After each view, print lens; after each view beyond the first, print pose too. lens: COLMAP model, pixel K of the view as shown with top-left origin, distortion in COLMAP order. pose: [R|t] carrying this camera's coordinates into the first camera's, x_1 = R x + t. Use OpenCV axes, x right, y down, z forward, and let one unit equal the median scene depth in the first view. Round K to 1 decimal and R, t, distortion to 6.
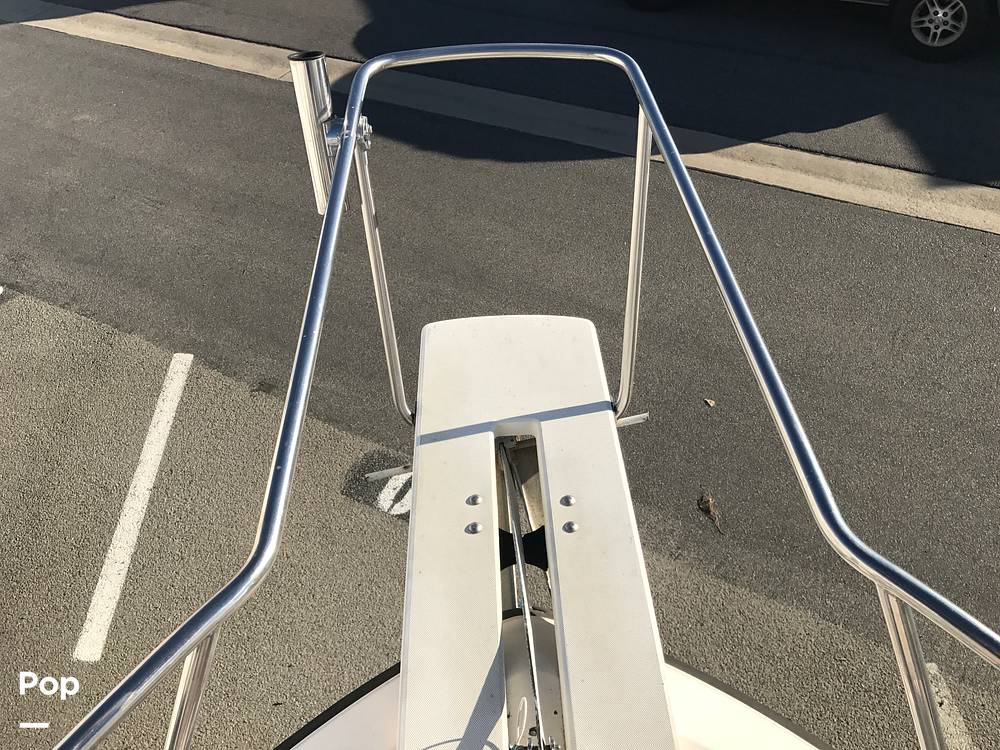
lens RADIAL K [[818.8, 0, 497.4], [0, 818.8, 373.2], [0, 0, 1]] dist [0.046489, -0.064489]
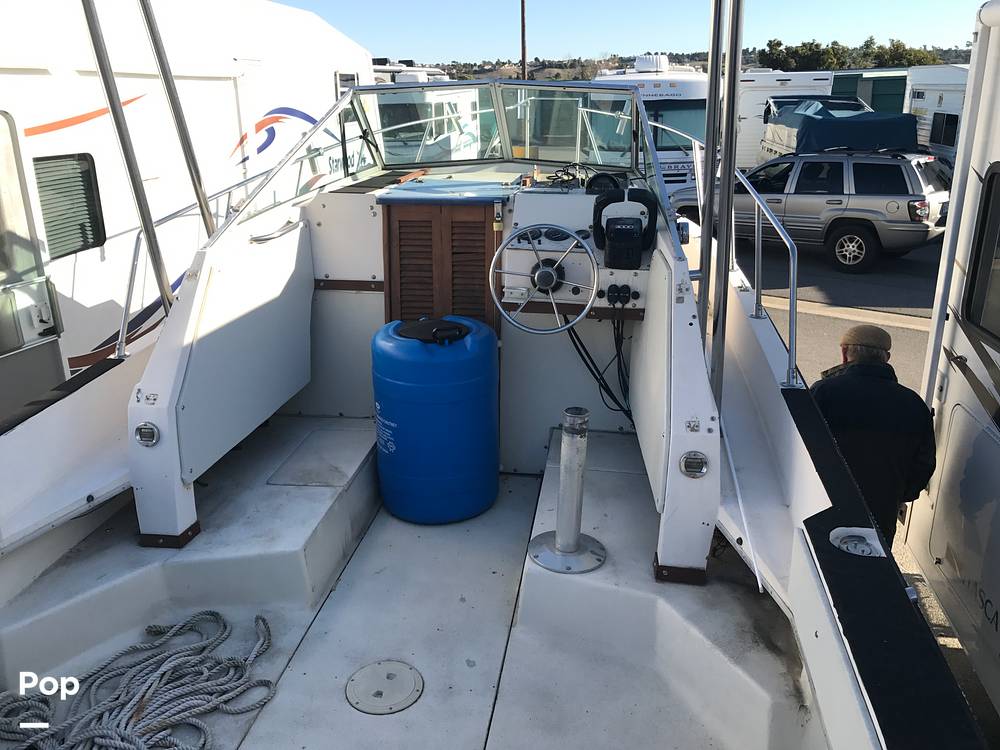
lens RADIAL K [[807.6, 0, 501.2], [0, 807.6, 374.1], [0, 0, 1]] dist [0.060743, -0.090366]
pose [[0.981469, 0.082849, -0.172787, 0.149674], [-0.146024, 0.907246, -0.394438, 0.706655], [0.124081, 0.412360, 0.902532, -0.640403]]
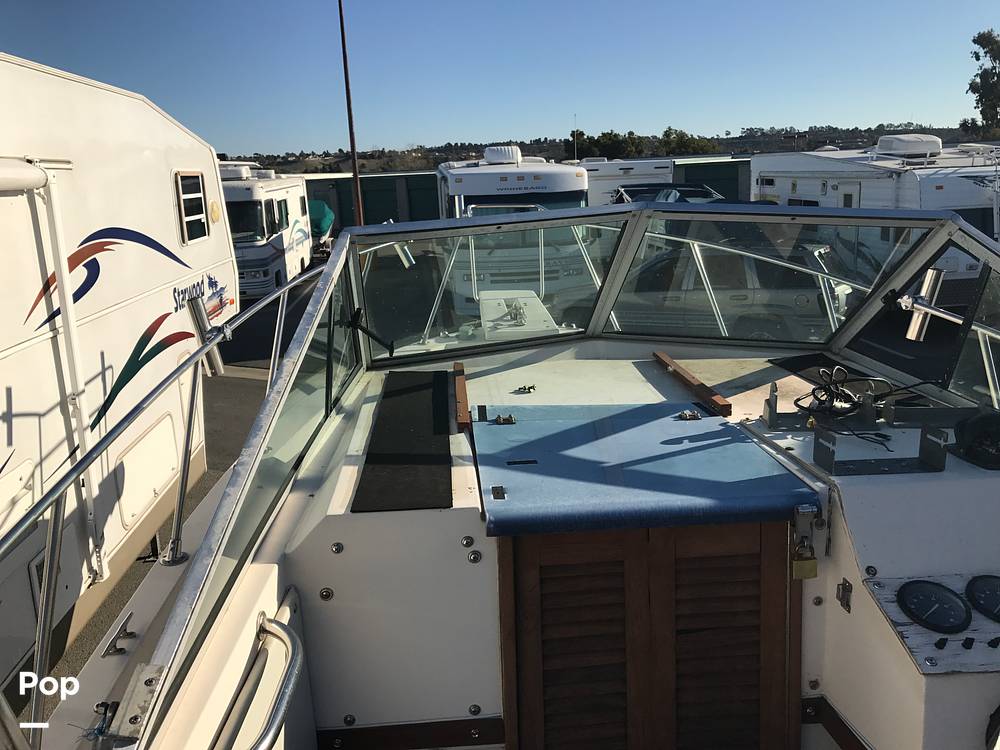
lens RADIAL K [[819.9, 0, 500.0], [0, 819.9, 375.0], [0, 0, 1]] dist [0.009080, 0.016428]
pose [[0.999511, -0.006055, 0.030673, -0.028328], [0.020528, 0.867072, -0.497760, 0.483129], [-0.023581, 0.498146, 0.866772, -0.422600]]
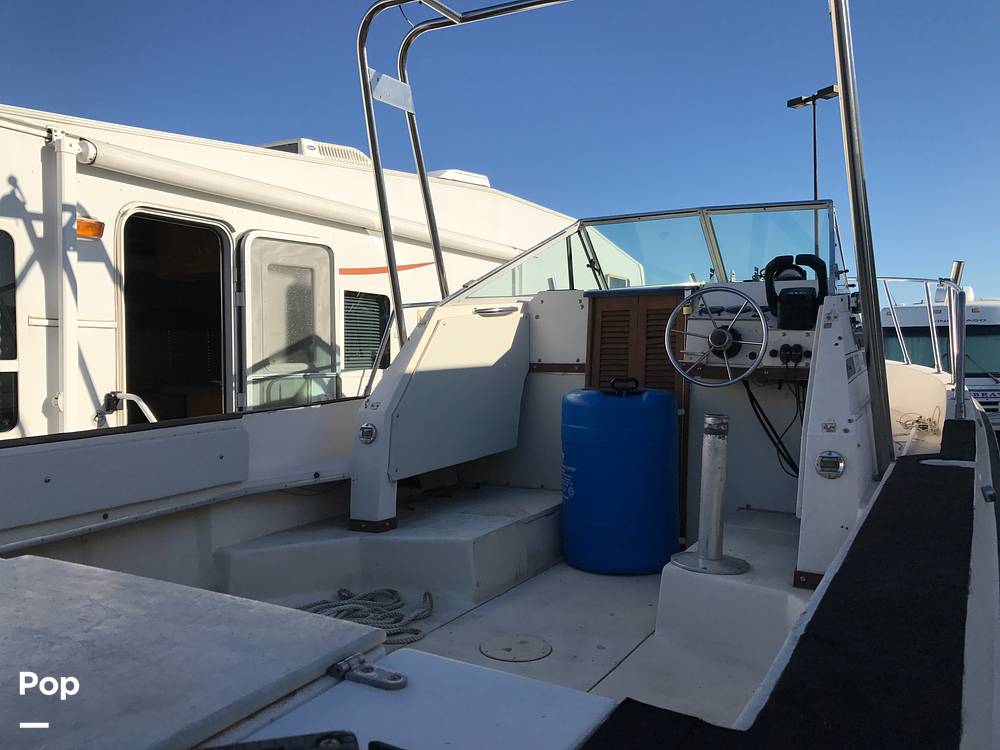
lens RADIAL K [[807.6, 0, 501.2], [0, 807.6, 374.1], [0, 0, 1]] dist [0.060743, -0.090366]
pose [[0.853698, 0.044482, -0.518865, 0.235714], [-0.374451, 0.744865, -0.552234, 0.814776], [0.361920, 0.665731, 0.652546, -0.606773]]
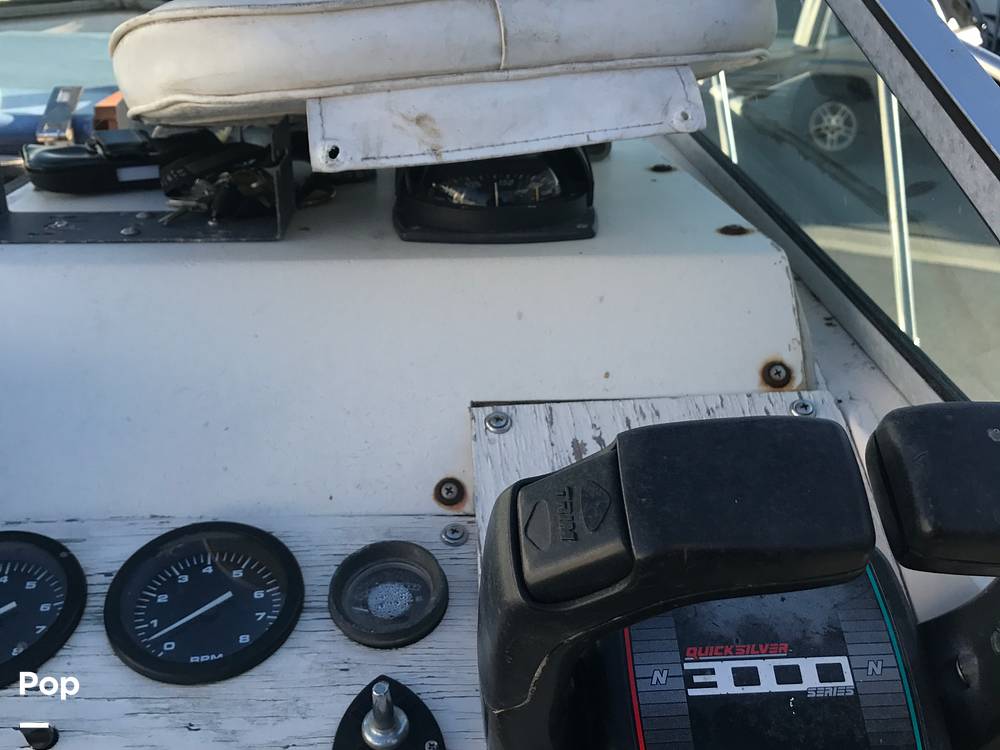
lens RADIAL K [[1092.7, 0, 500.0], [0, 1092.7, 375.0], [0, 0, 1]] dist [0.115745, -0.384394]
pose [[0.999711, 0.023130, 0.006562, 0.114741], [-0.019701, 0.944512, -0.327885, 0.447969], [-0.013782, 0.327661, 0.944695, -0.325044]]
